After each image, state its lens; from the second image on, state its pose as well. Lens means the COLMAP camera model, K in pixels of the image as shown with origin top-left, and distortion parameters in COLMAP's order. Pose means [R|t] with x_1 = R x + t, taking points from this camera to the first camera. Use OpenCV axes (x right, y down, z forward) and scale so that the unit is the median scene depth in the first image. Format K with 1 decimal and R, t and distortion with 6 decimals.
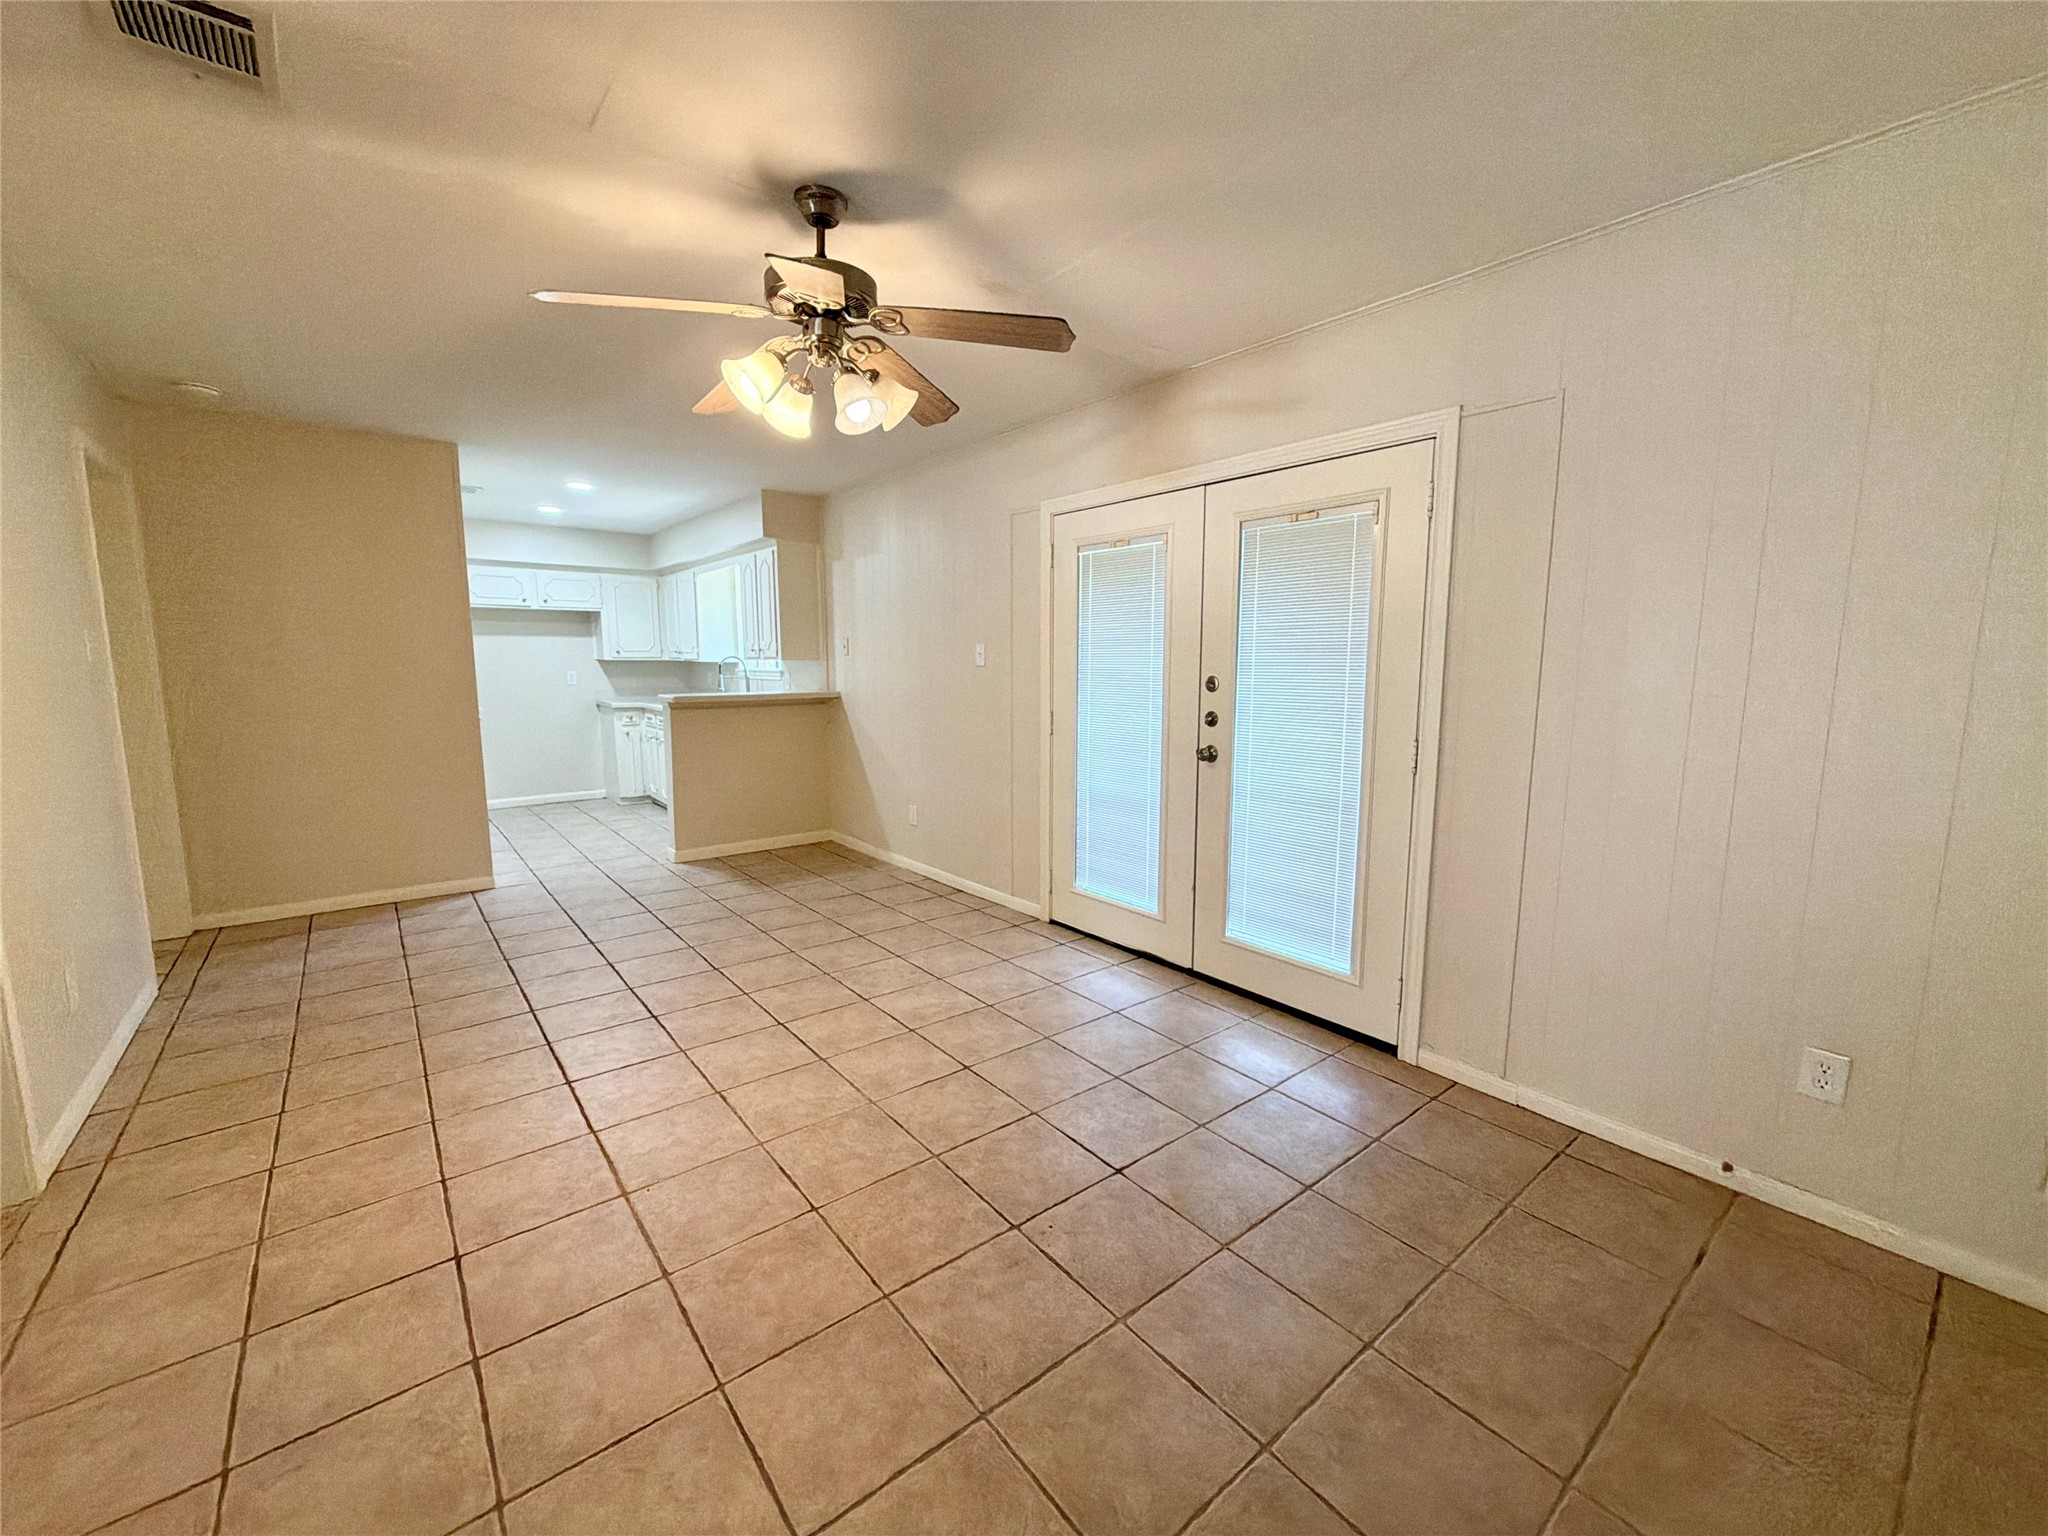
lens RADIAL K [[819.3, 0, 1021.7], [0, 819.3, 773.5], [0, 0, 1]] dist [0.001712, -0.000371]
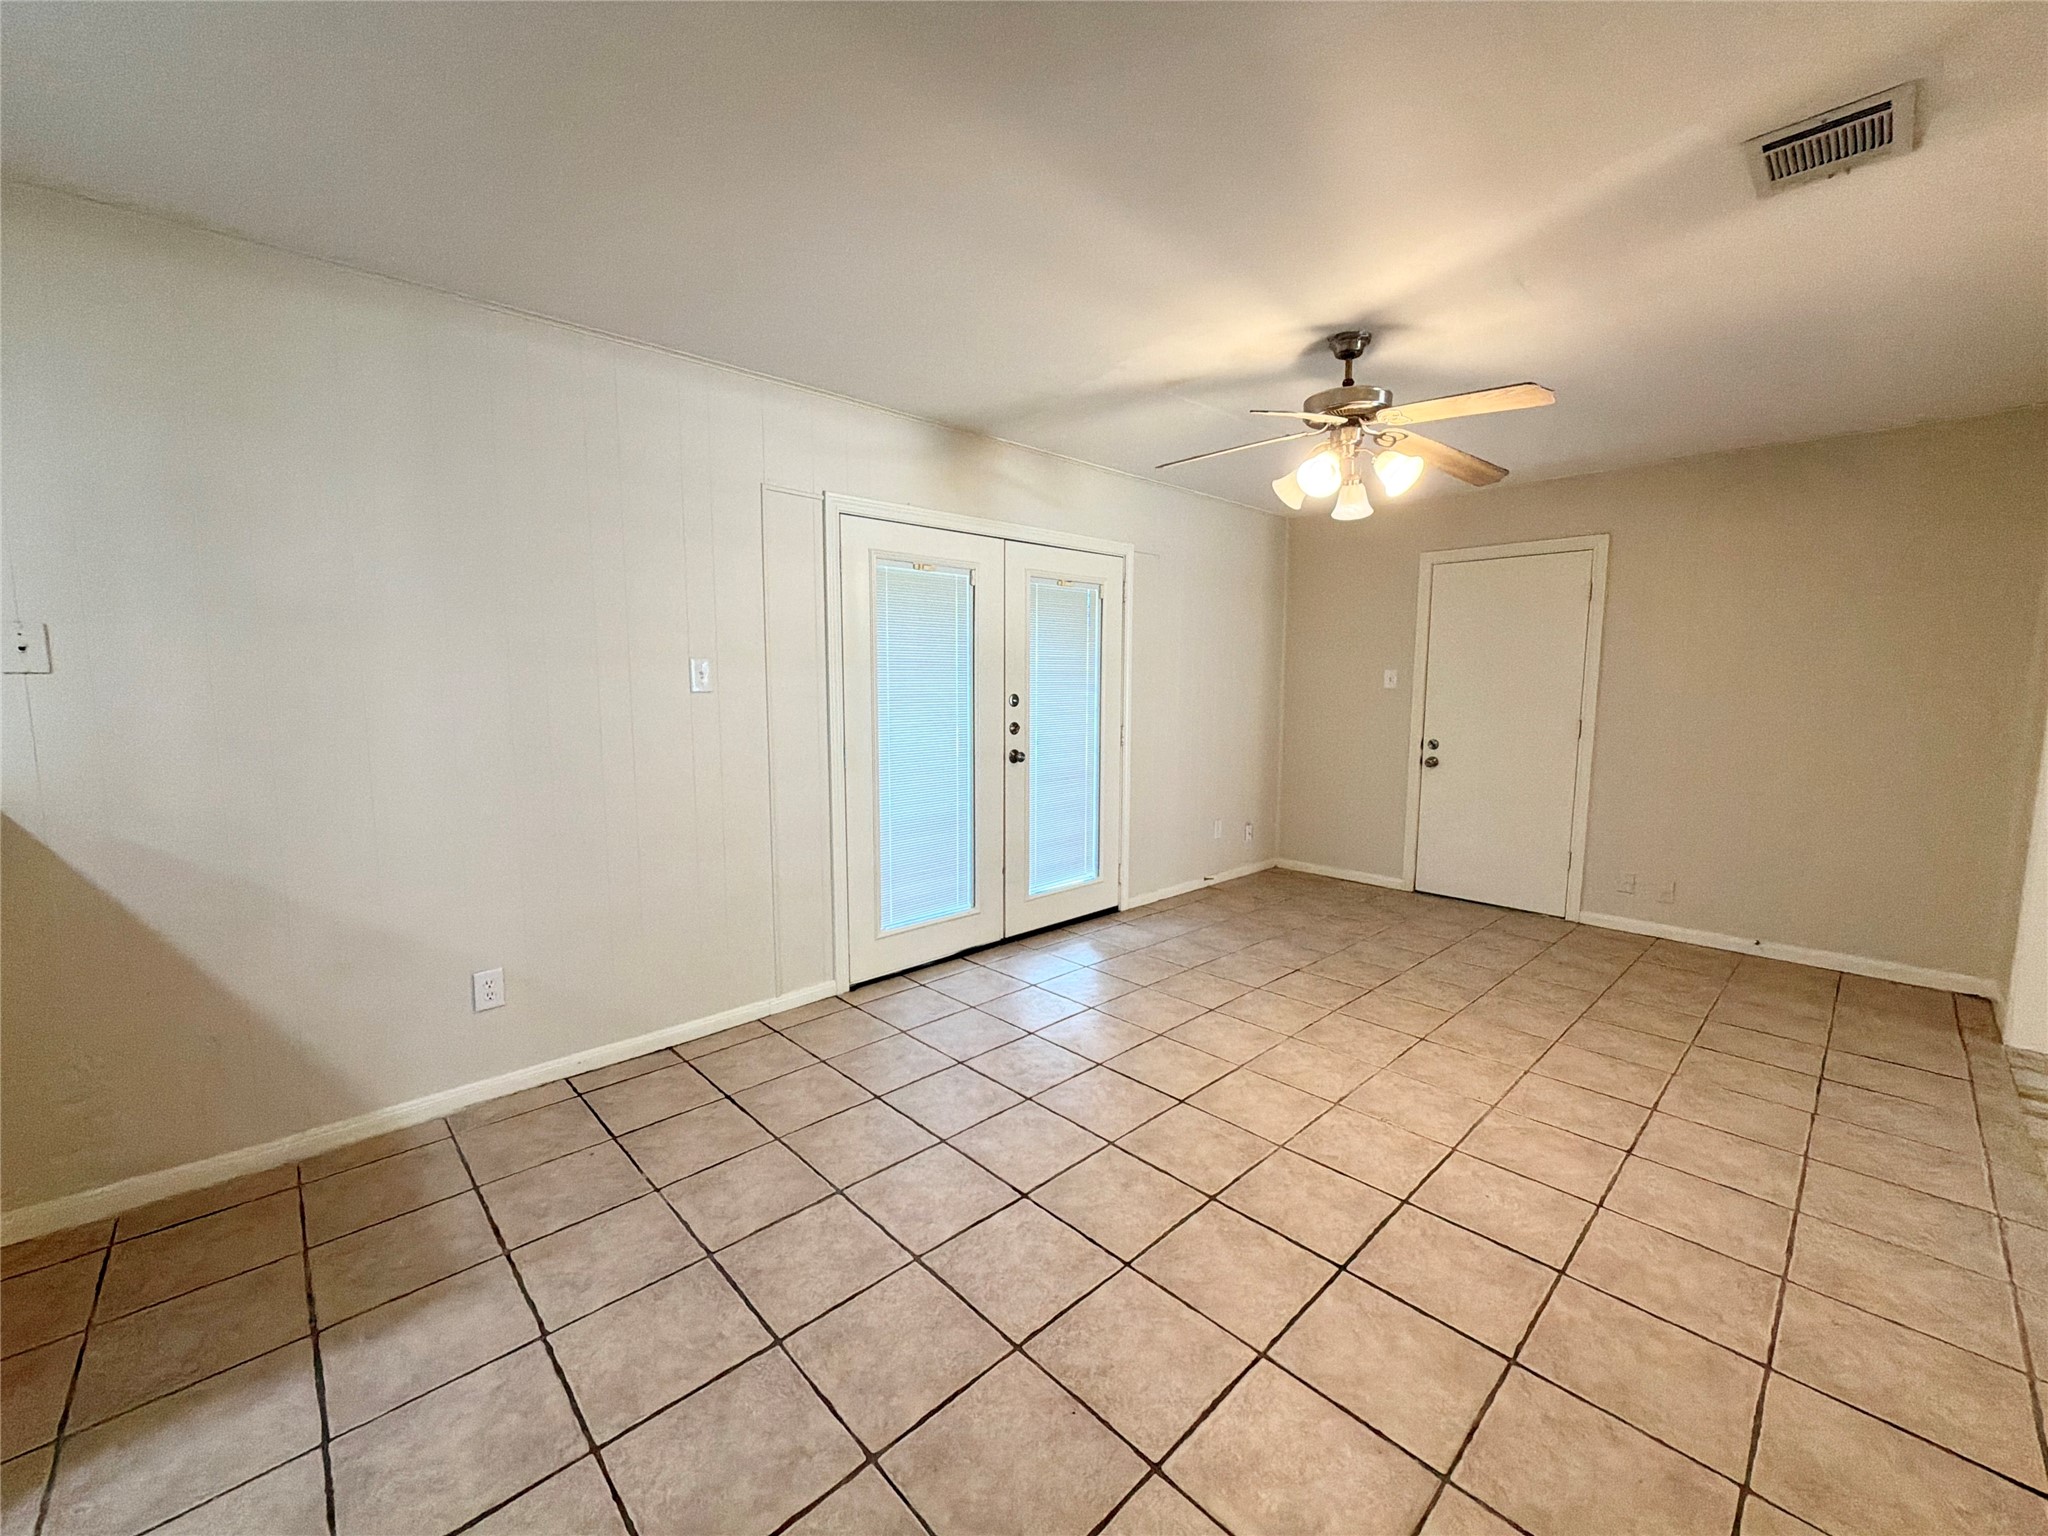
lens RADIAL K [[819.3, 0, 1022.0], [0, 819.3, 773.6], [0, 0, 1]] dist [0.001712, -0.000371]
pose [[-0.078208, -0.116751, 0.990077, -1.202247], [0.138191, 0.982262, 0.126745, -0.184360], [-0.987313, 0.146733, -0.060687, 1.279637]]
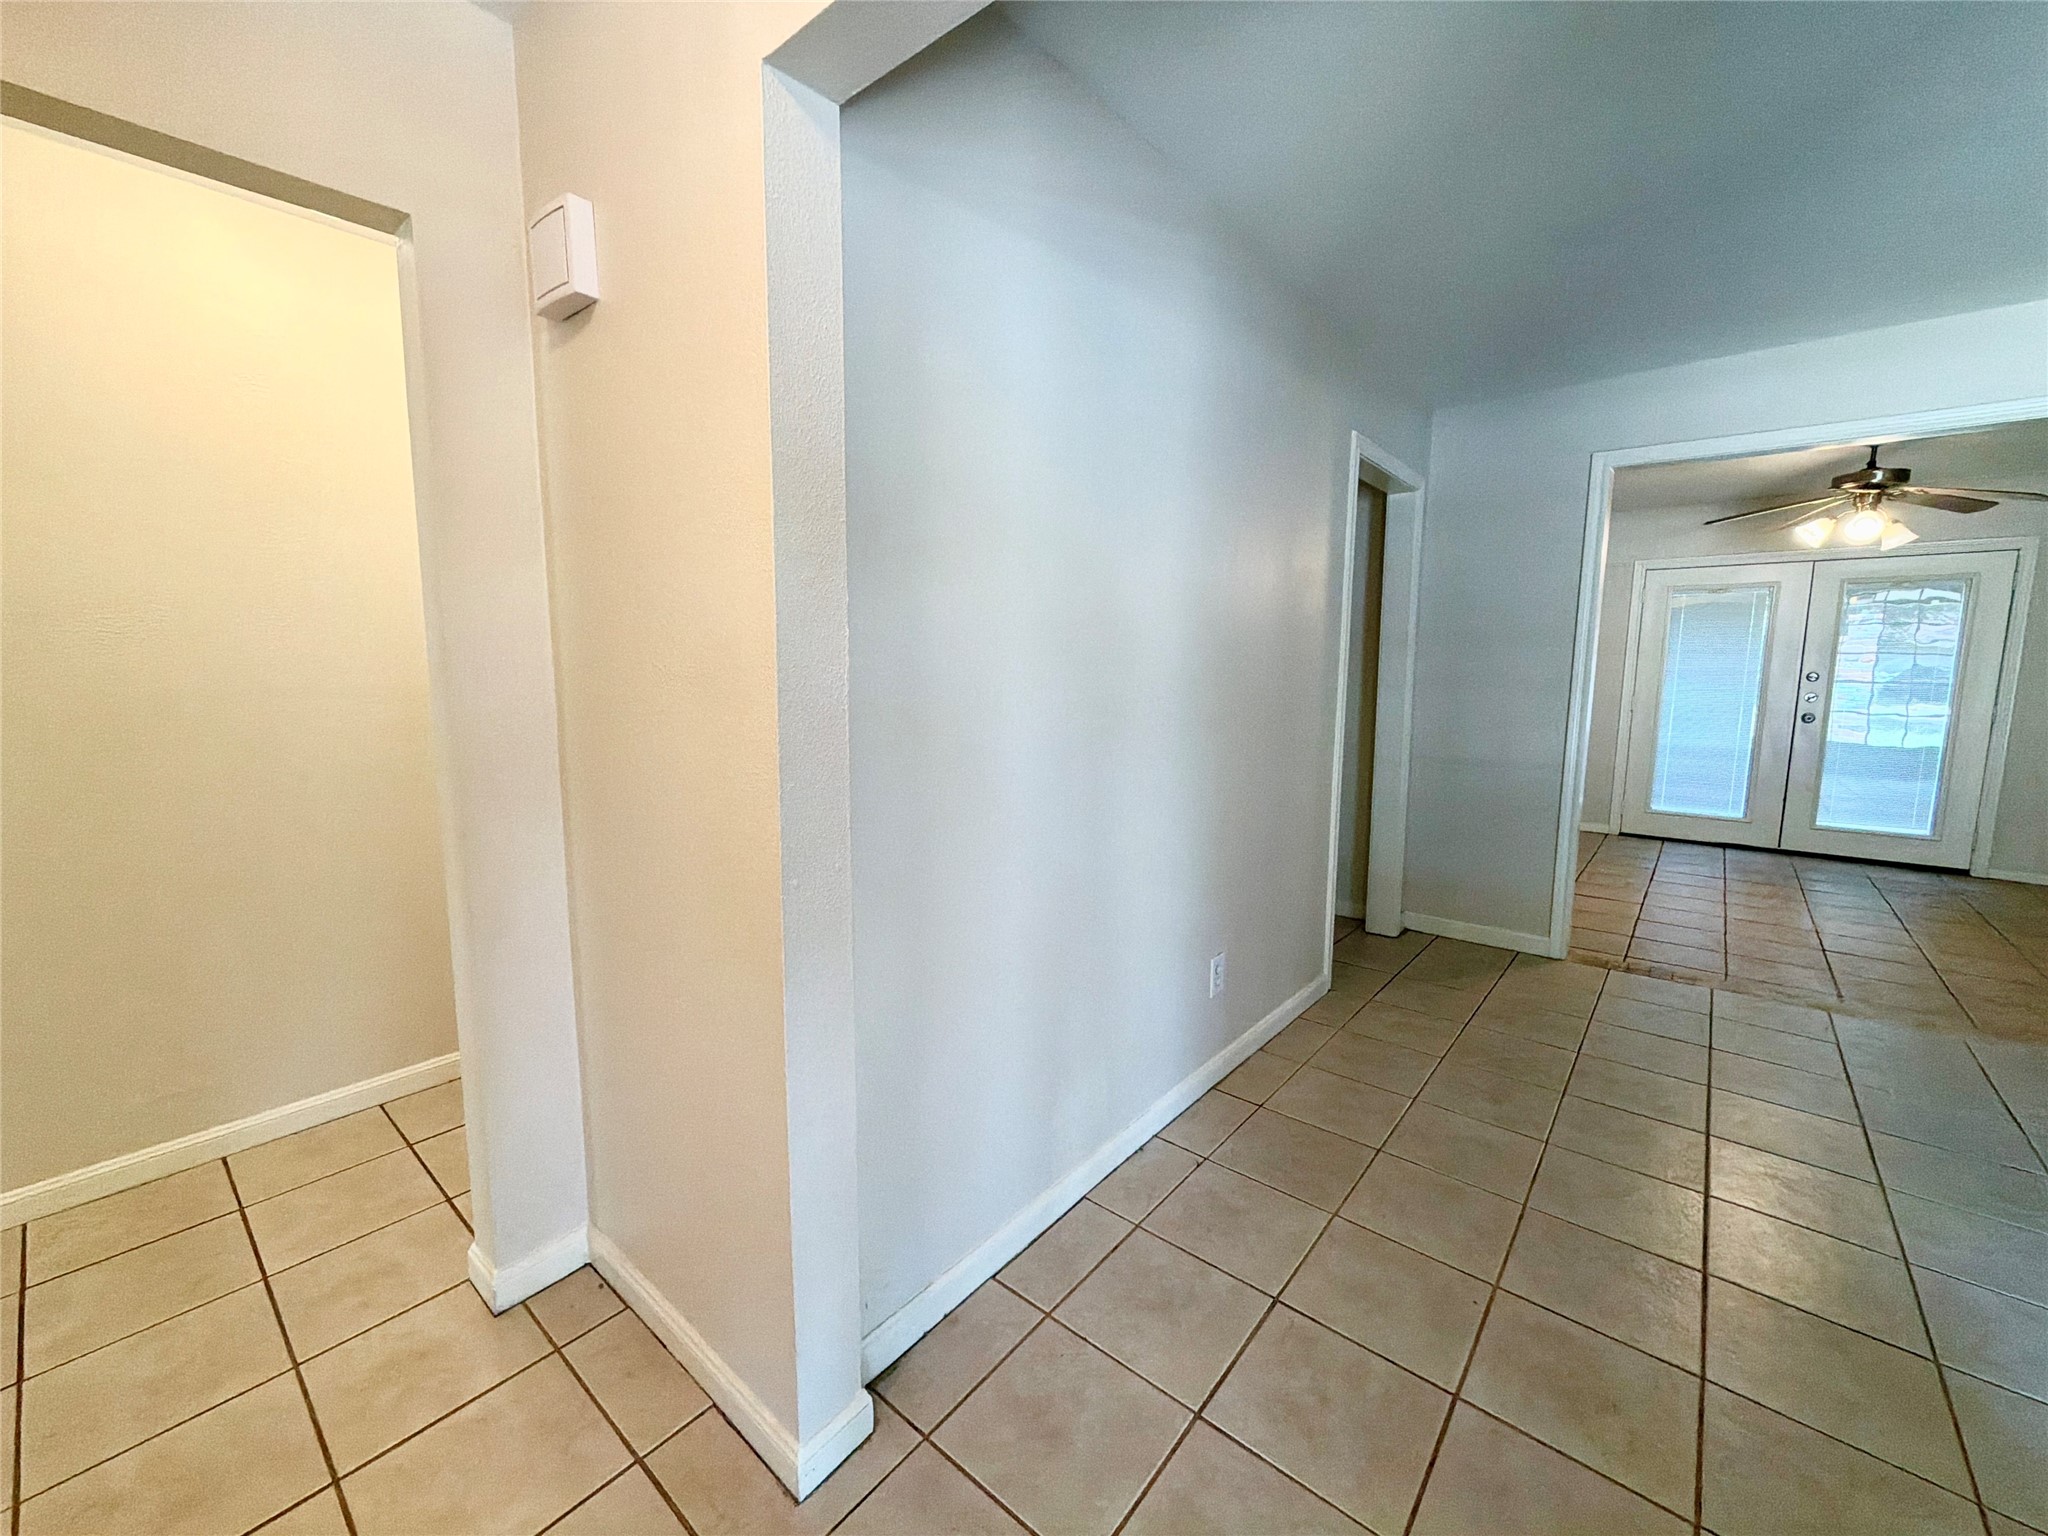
lens RADIAL K [[819.3, 0, 1016.7], [0, 819.3, 761.5], [0, 0, 1]] dist [0.001712, -0.000371]
pose [[0.981768, -0.017629, 0.189264, -2.042186], [0.020092, 0.999737, -0.011099, 0.063501], [-0.189018, 0.014700, 0.981864, -0.428886]]
